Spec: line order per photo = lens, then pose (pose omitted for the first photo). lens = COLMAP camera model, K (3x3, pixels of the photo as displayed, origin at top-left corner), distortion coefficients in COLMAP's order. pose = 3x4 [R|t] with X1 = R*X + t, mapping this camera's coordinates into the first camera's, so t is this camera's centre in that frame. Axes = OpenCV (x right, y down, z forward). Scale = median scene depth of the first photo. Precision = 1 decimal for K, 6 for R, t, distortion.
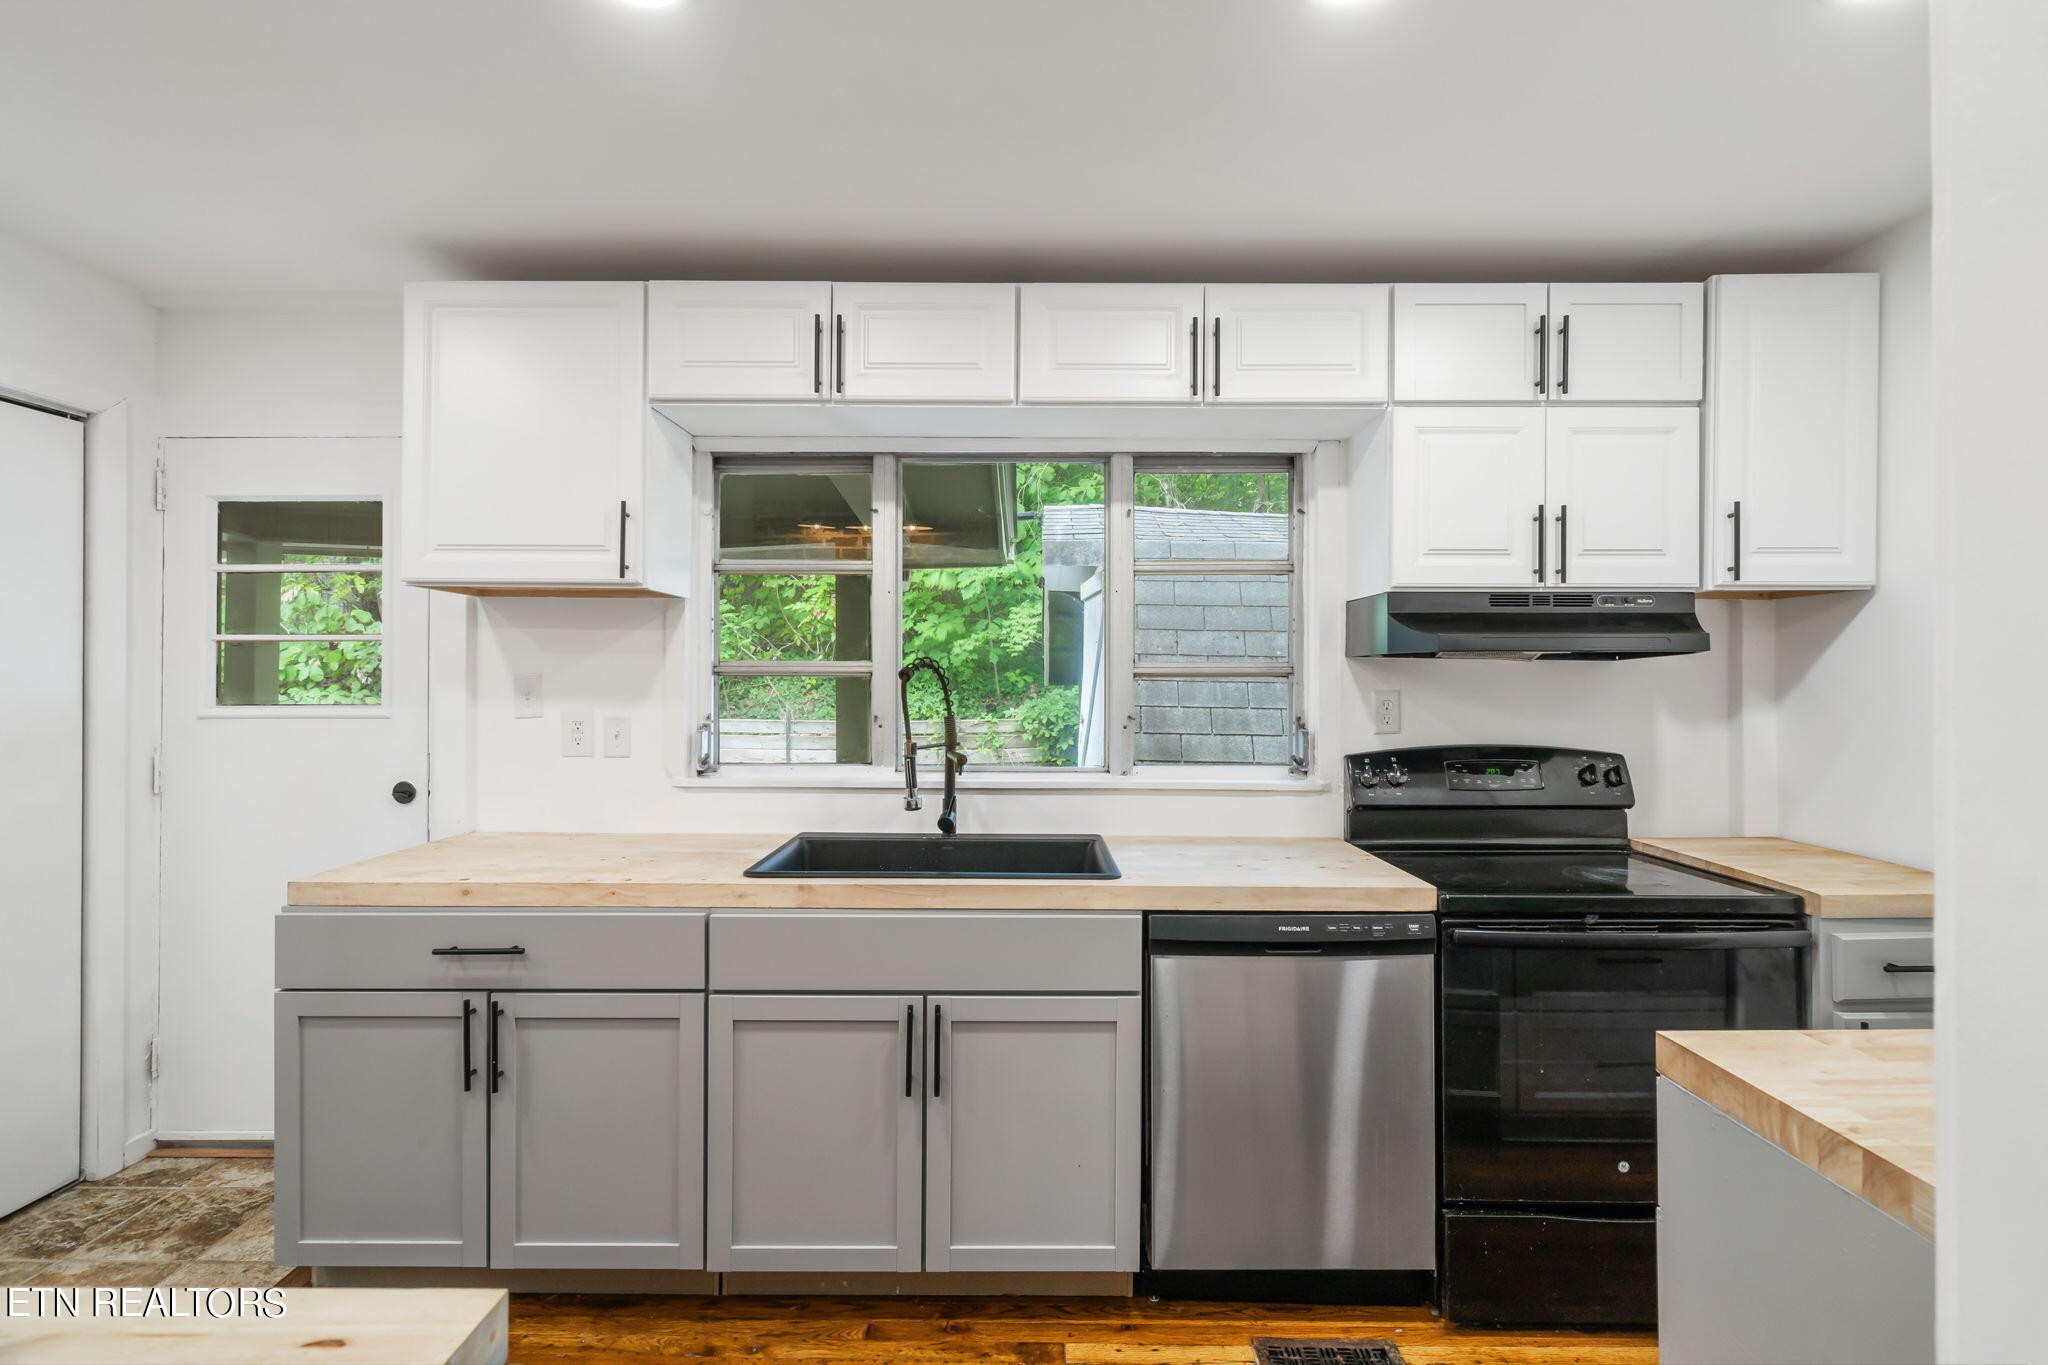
lens RADIAL K [[936.0, 0, 1023.6], [0, 936.0, 679.4], [0, 0, 1]] dist [-0.000048, 0.001307]
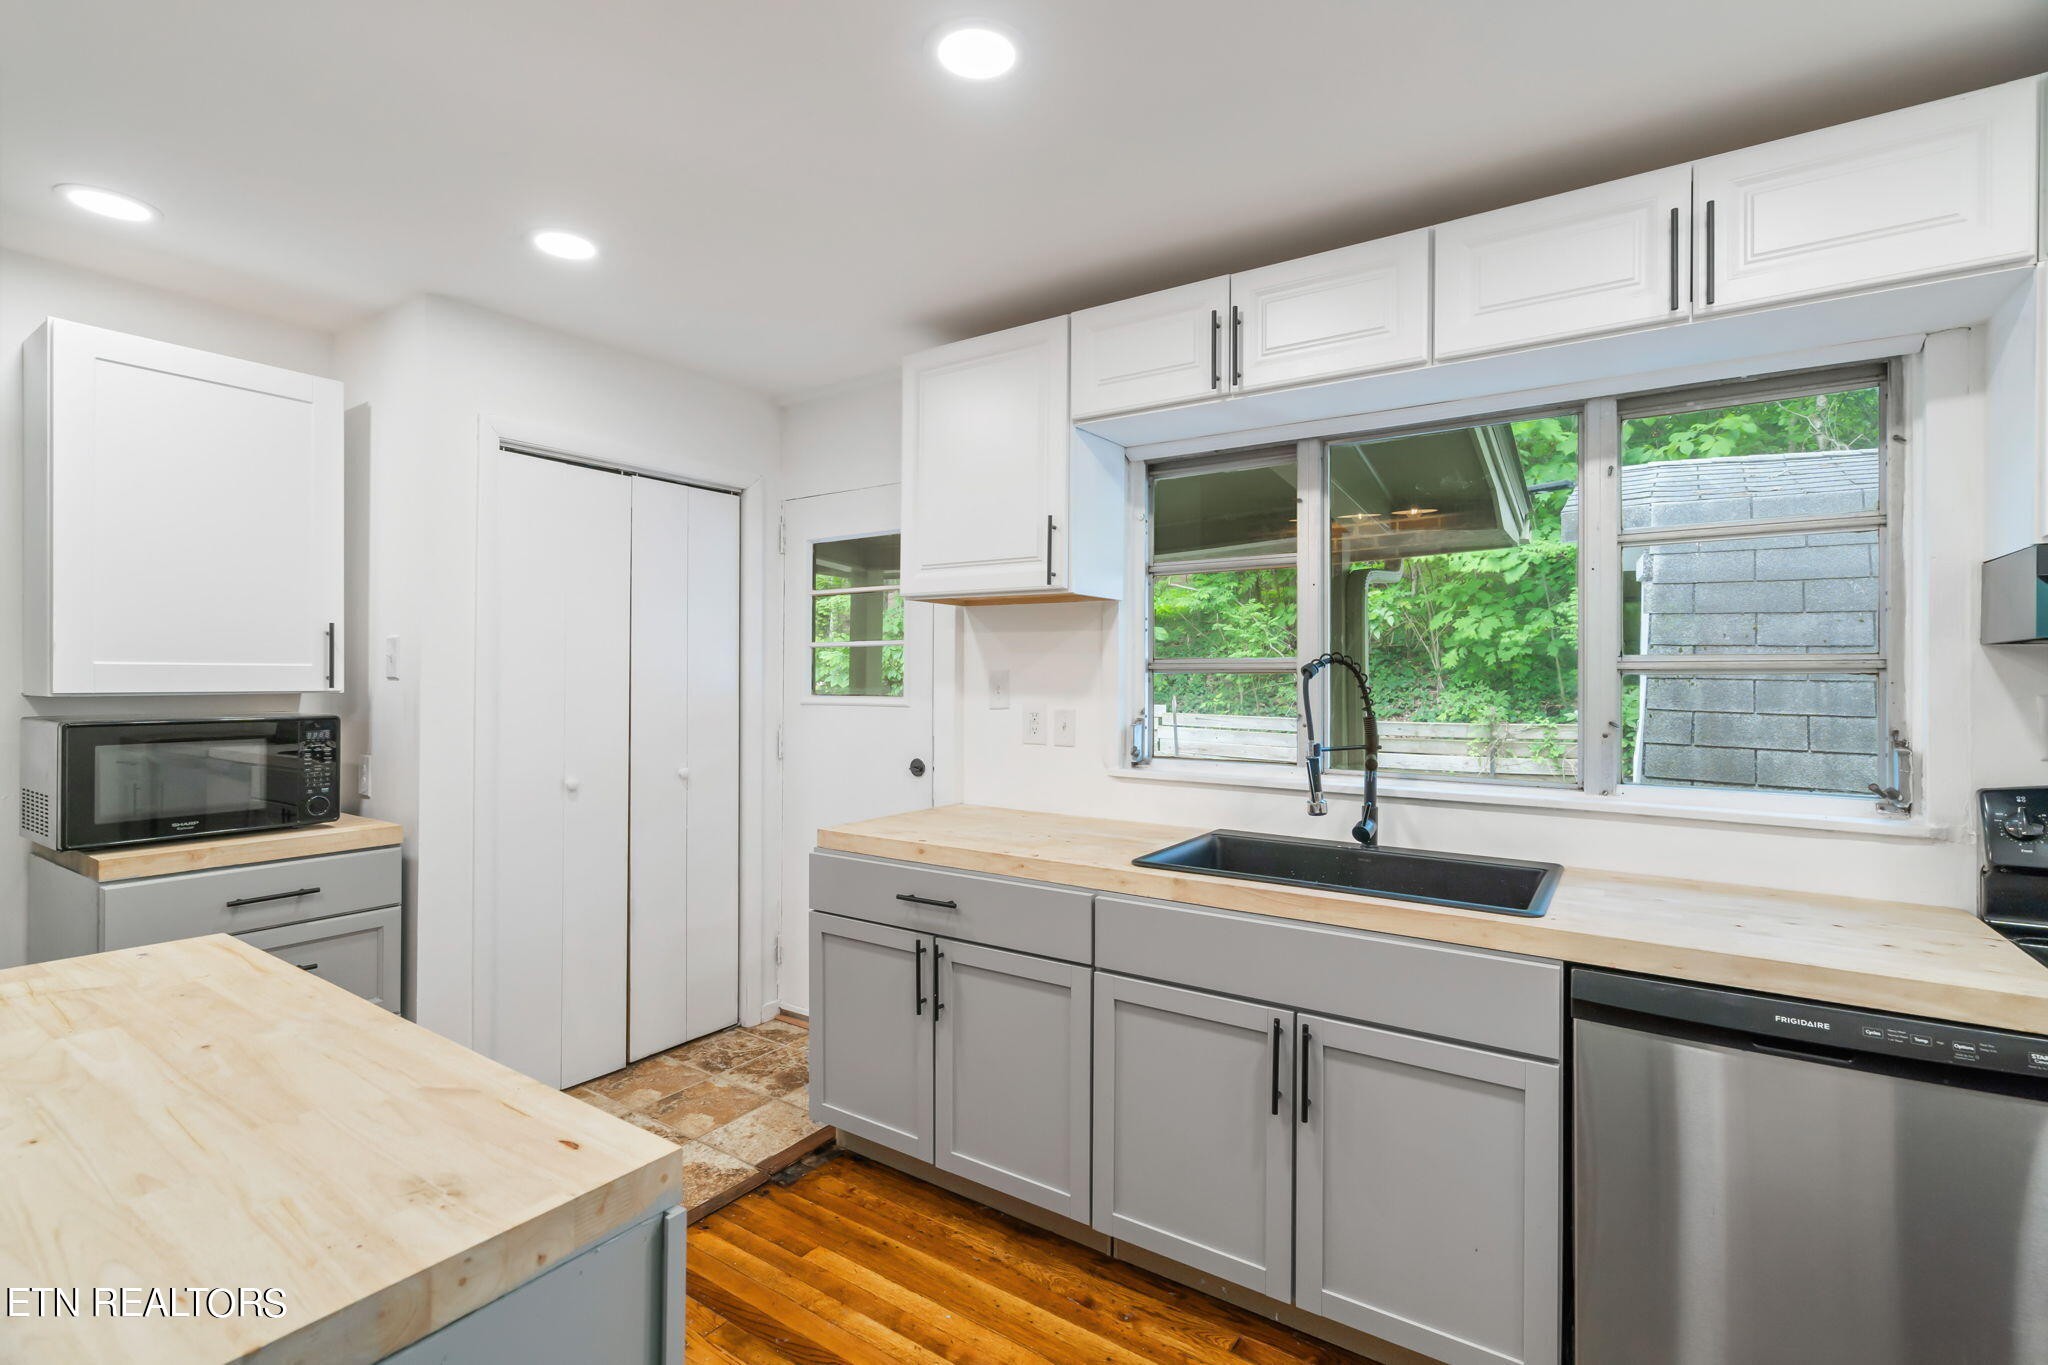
lens RADIAL K [[934.9, 0, 1024.7], [0, 934.9, 676.7], [0, 0, 1]] dist [-0.001128, 0.000661]
pose [[0.831749, 0.001606, -0.555149, 0.158867], [-0.002124, 0.999998, -0.000290, 0.001367], [0.555147, 0.001420, 0.831751, 0.056561]]
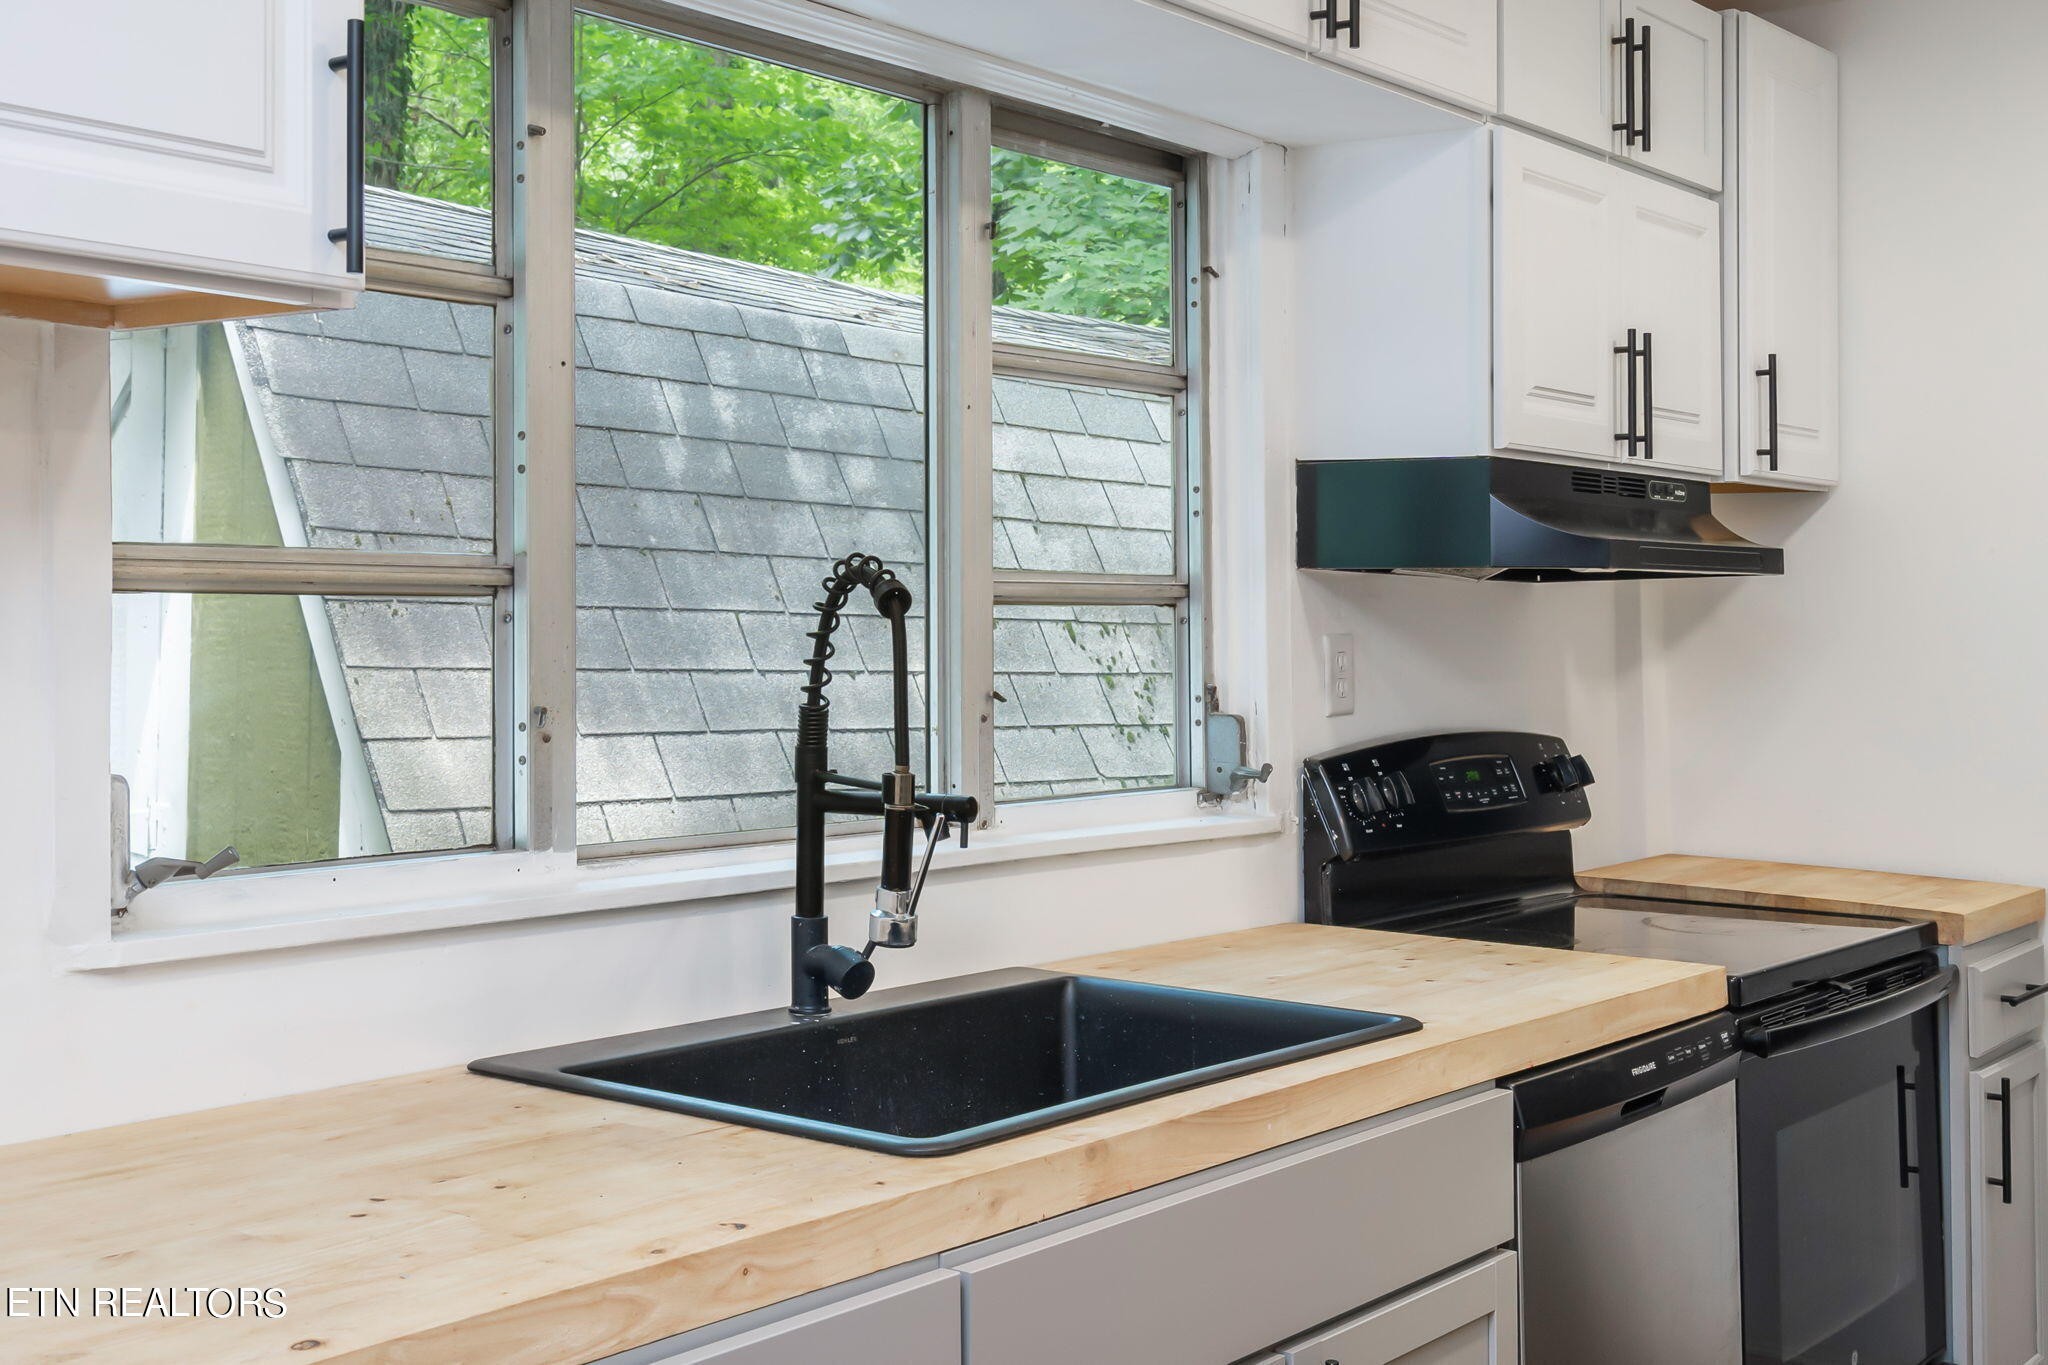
lens RADIAL K [[2399.6, 0, 1023.0], [0, 2399.6, 549.0], [0, 0, 1]] dist [-0.003208, 0.006251]
pose [[0.615858, 0.023012, 0.787521, -0.865616], [-0.012232, 0.999732, -0.019648, -0.007901], [-0.787763, 0.002468, 0.615974, 0.336651]]
